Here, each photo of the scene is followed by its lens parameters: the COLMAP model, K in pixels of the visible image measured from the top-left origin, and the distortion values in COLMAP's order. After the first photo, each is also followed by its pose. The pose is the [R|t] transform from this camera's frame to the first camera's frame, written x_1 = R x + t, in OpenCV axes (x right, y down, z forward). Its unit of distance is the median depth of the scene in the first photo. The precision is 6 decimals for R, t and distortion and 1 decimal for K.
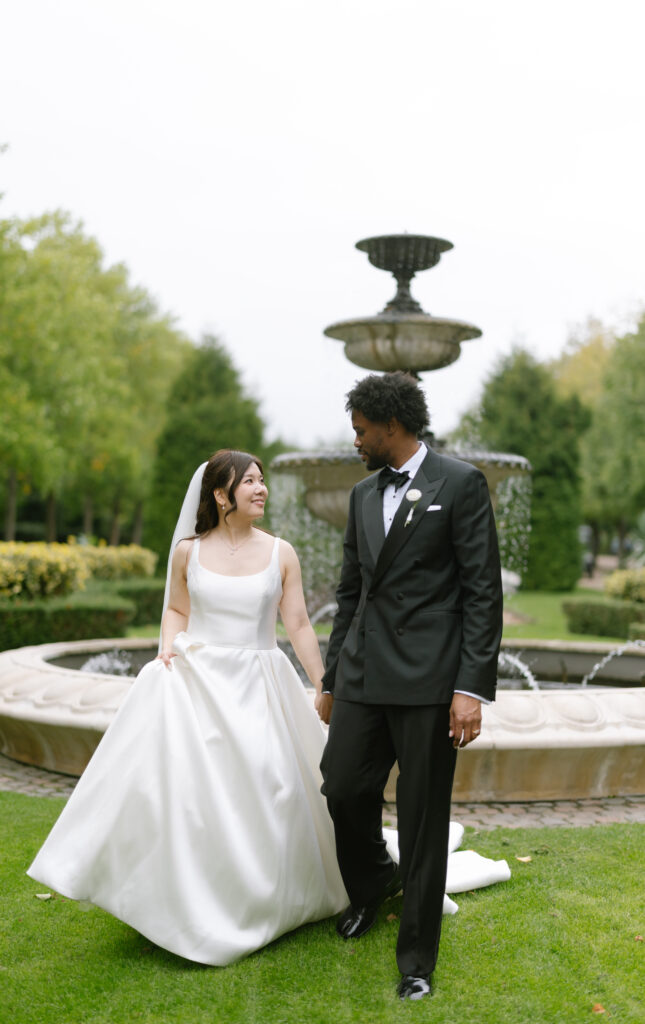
lens RADIAL K [[1505.7, 0, 322.5], [0, 1505.7, 512.0], [0, 0, 1]] dist [-0.010529, -0.018724]
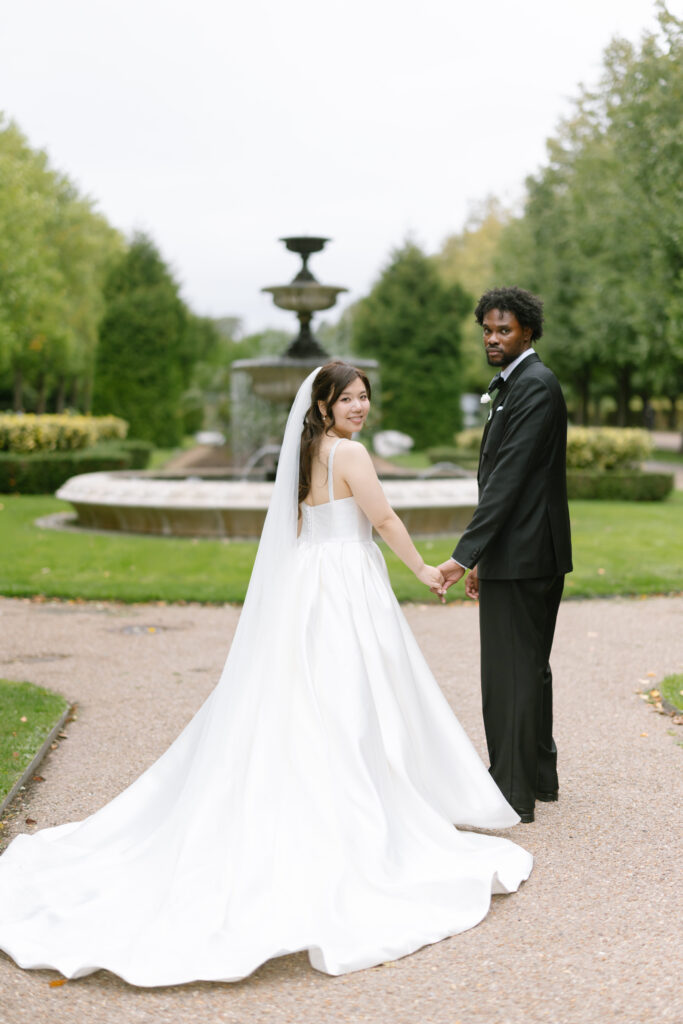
lens RADIAL K [[1607.0, 0, 341.5], [0, 1607.0, 512.0], [0, 0, 1]] dist [0.003403, -0.037306]
pose [[0.997523, -0.018671, 0.067812, -0.025039], [0.013075, 0.996543, 0.082042, -0.010995], [-0.069109, -0.080953, 0.994319, -0.614476]]
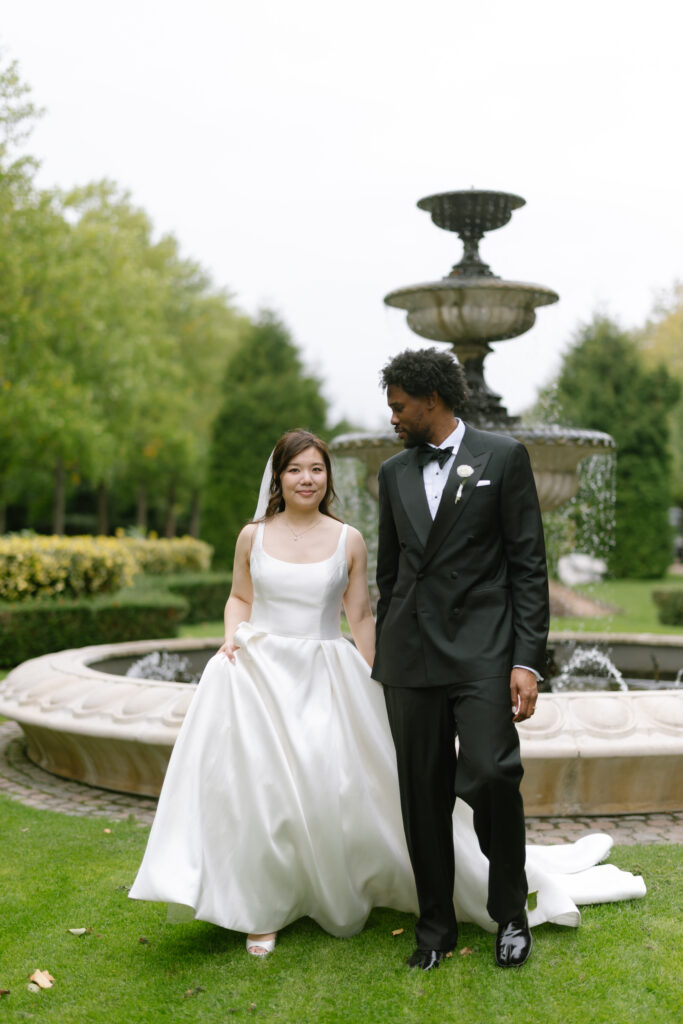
lens RADIAL K [[1607.0, 0, 341.5], [0, 1607.0, 512.0], [0, 0, 1]] dist [0.003403, -0.037306]
pose [[0.999329, -0.017629, -0.032119, 0.002702], [0.017910, 0.999804, 0.008489, -0.000050], [0.031963, -0.009058, 0.999448, 0.017660]]
